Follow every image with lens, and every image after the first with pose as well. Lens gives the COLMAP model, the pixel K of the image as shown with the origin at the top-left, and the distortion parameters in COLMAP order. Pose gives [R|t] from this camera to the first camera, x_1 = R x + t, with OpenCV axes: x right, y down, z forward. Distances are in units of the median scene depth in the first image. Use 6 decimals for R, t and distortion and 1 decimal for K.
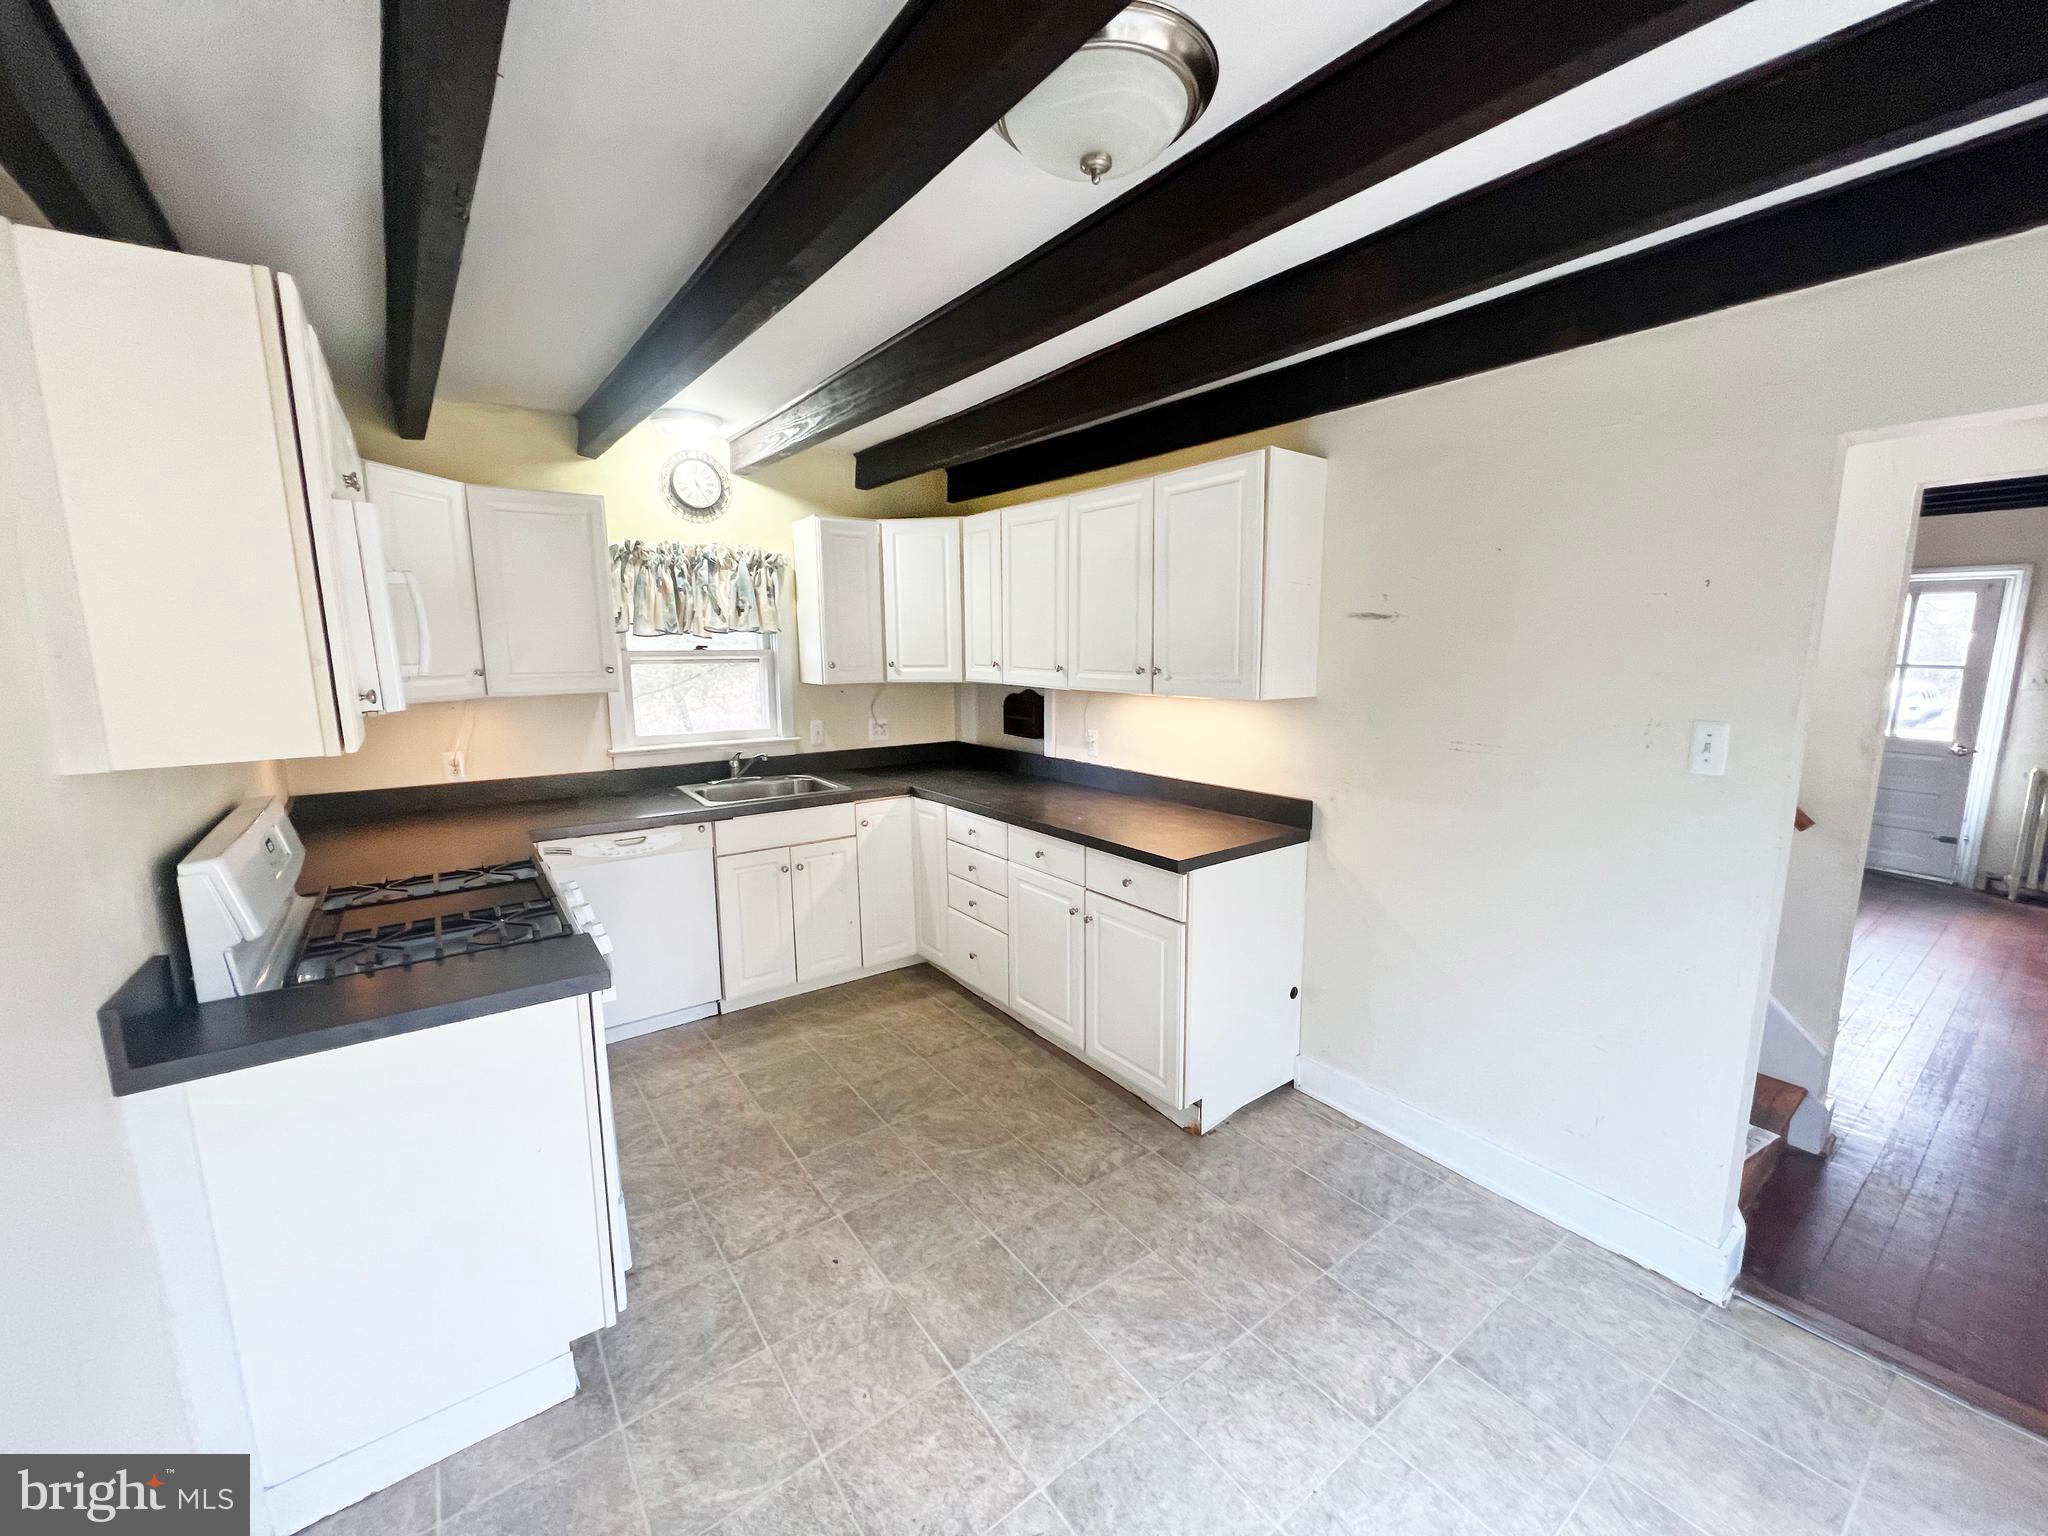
lens RADIAL K [[815.7, 0, 1019.1], [0, 815.7, 764.2], [0, 0, 1]] dist [-0.002489, -0.000114]
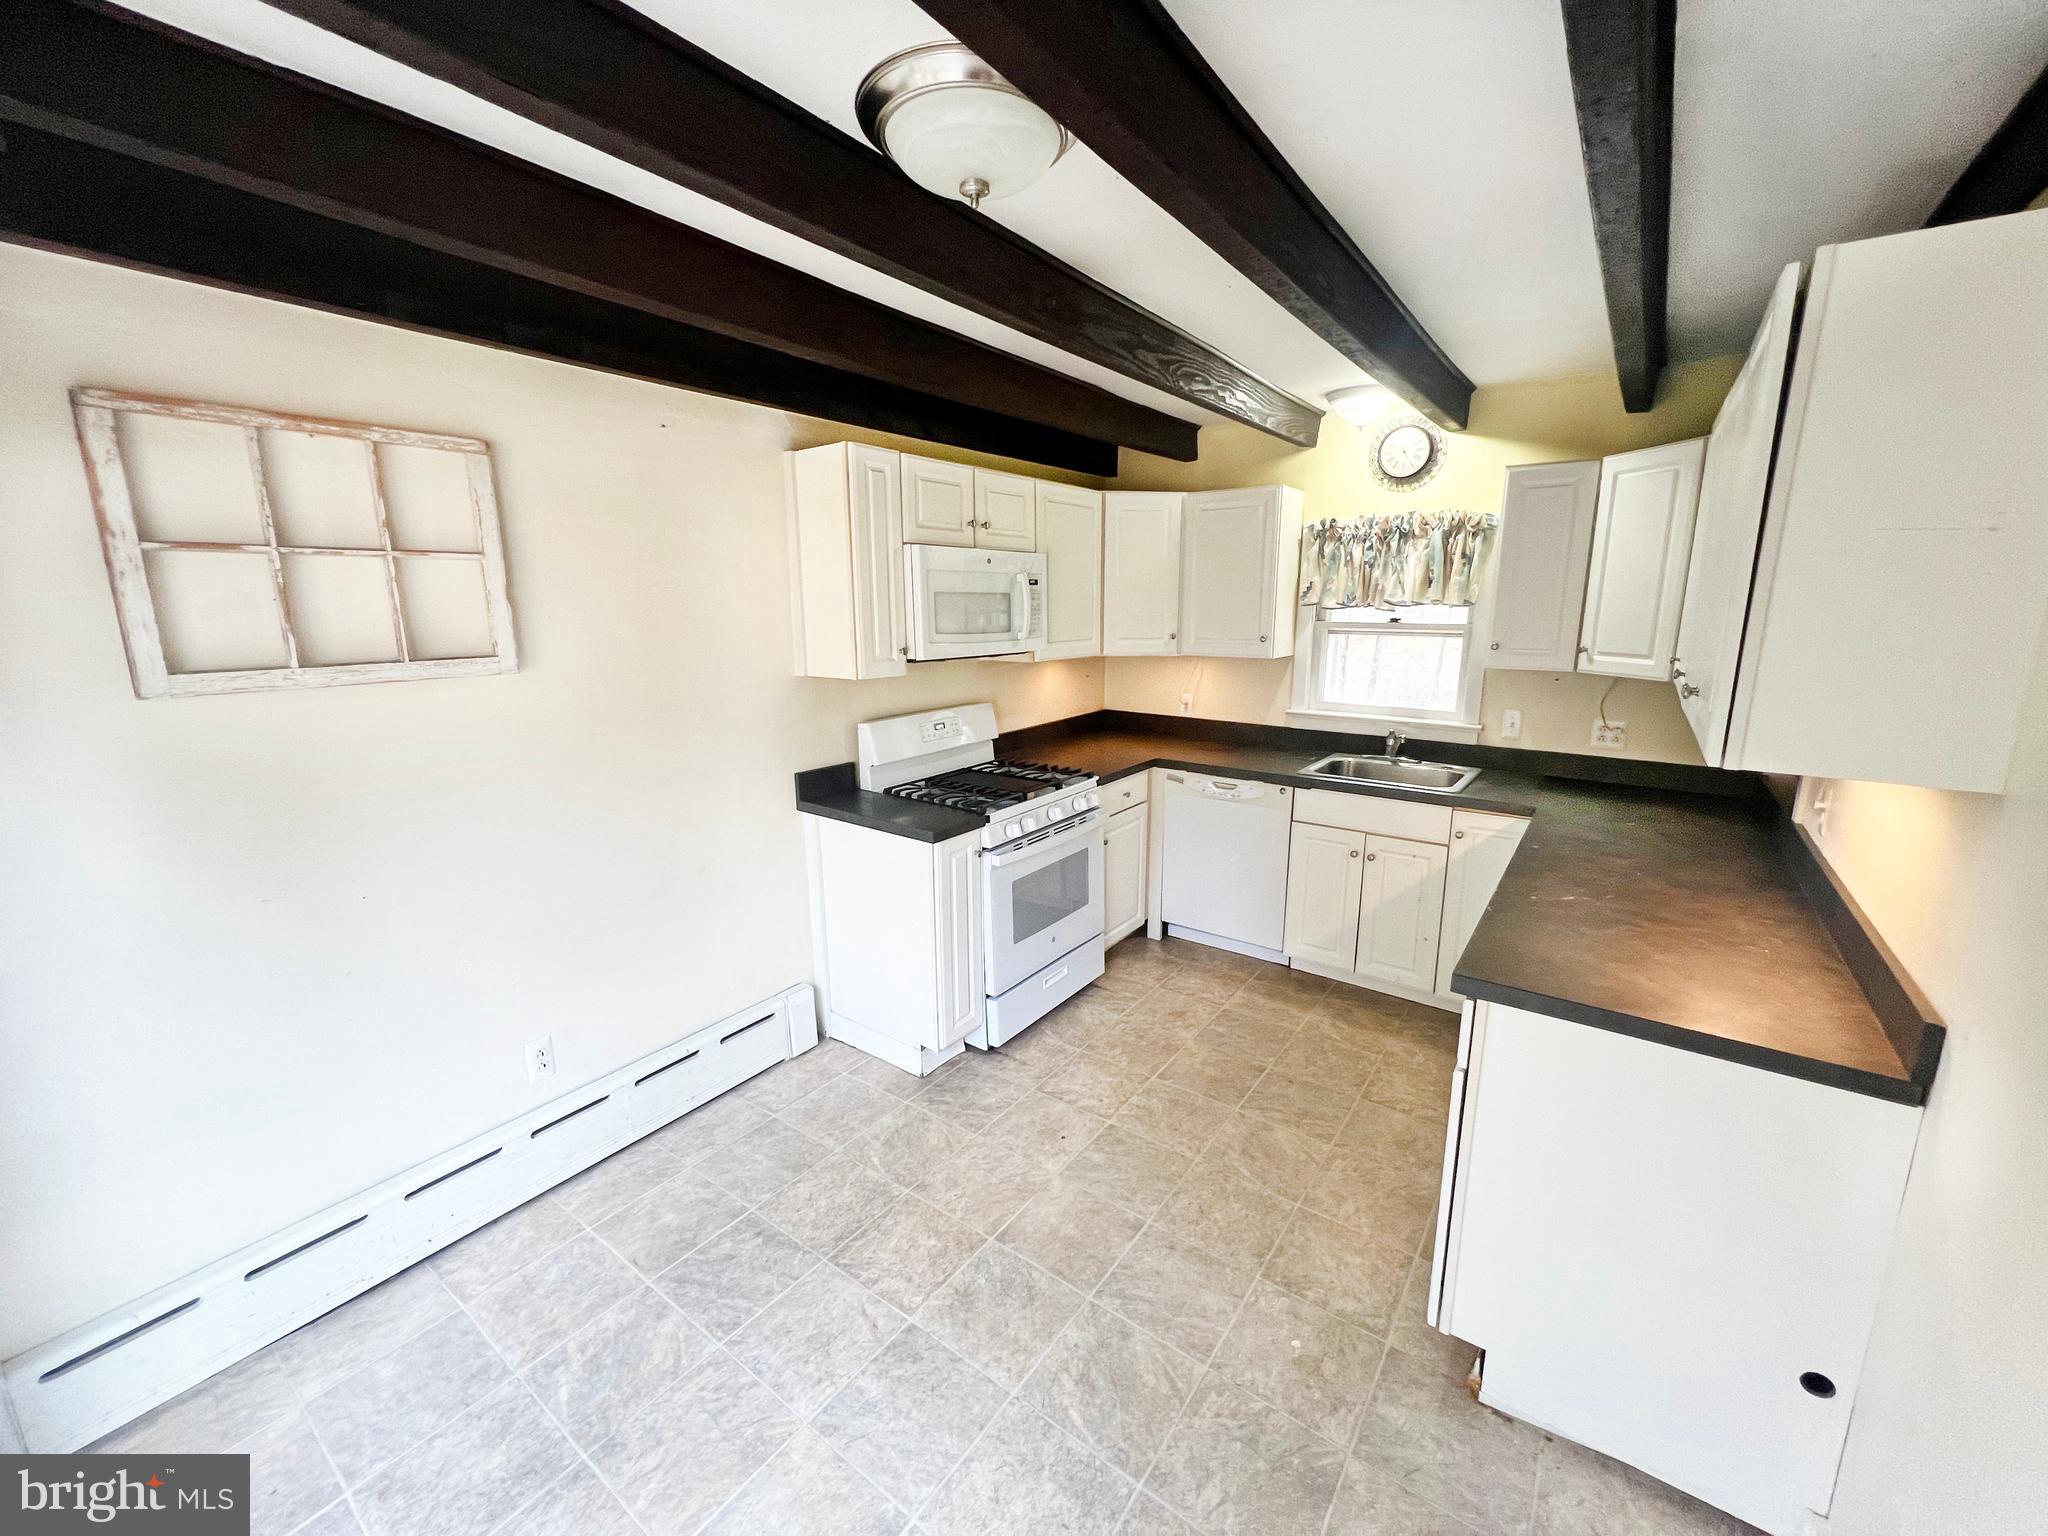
lens RADIAL K [[815.7, 0, 1019.1], [0, 815.7, 764.2], [0, 0, 1]] dist [-0.002489, -0.000114]
pose [[0.293890, 0.195893, -0.935550, 0.683954], [-0.140012, 0.977039, 0.160598, -0.107281], [0.945529, 0.083790, 0.314569, 0.437731]]
